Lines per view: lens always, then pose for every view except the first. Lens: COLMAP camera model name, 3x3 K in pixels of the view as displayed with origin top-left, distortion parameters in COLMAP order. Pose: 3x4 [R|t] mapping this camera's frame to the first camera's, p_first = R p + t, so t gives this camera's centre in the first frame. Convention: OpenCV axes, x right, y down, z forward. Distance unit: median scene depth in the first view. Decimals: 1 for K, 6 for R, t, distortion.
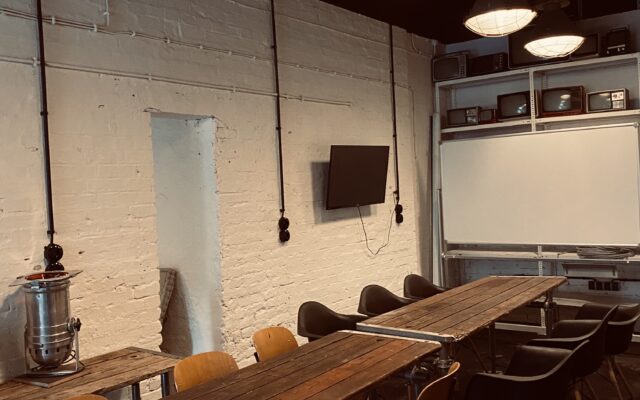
lens RADIAL K [[639.0, 0, 319.0], [0, 639.0, 192.9], [0, 0, 1]] dist [0.145053, -0.416872]
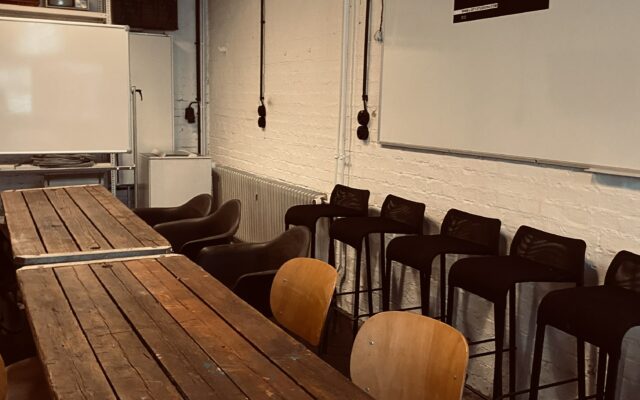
lens RADIAL K [[639.0, 0, 319.0], [0, 639.0, 192.9], [0, 0, 1]] dist [0.145053, -0.416872]
pose [[0.410493, -0.066380, 0.909444, -0.304285], [-0.035491, 0.995428, 0.088675, 0.046869], [-0.911173, -0.068677, 0.406261, 0.319008]]
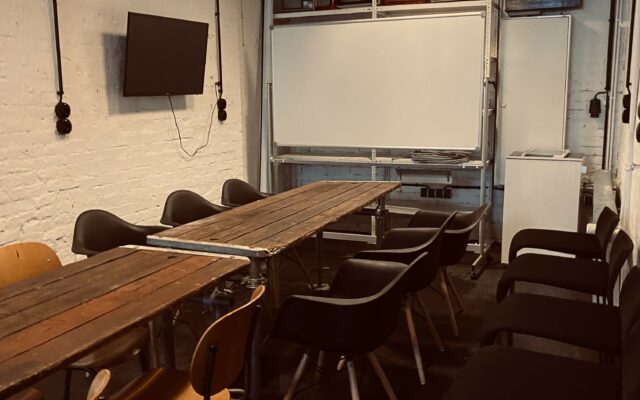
lens RADIAL K [[639.0, 0, 319.0], [0, 639.0, 192.9], [0, 0, 1]] dist [0.145053, -0.416872]
pose [[0.970402, 0.003473, 0.241468, 0.053453], [-0.036005, 0.990802, 0.130444, 0.031829], [-0.238794, -0.135277, 0.961601, 0.157322]]
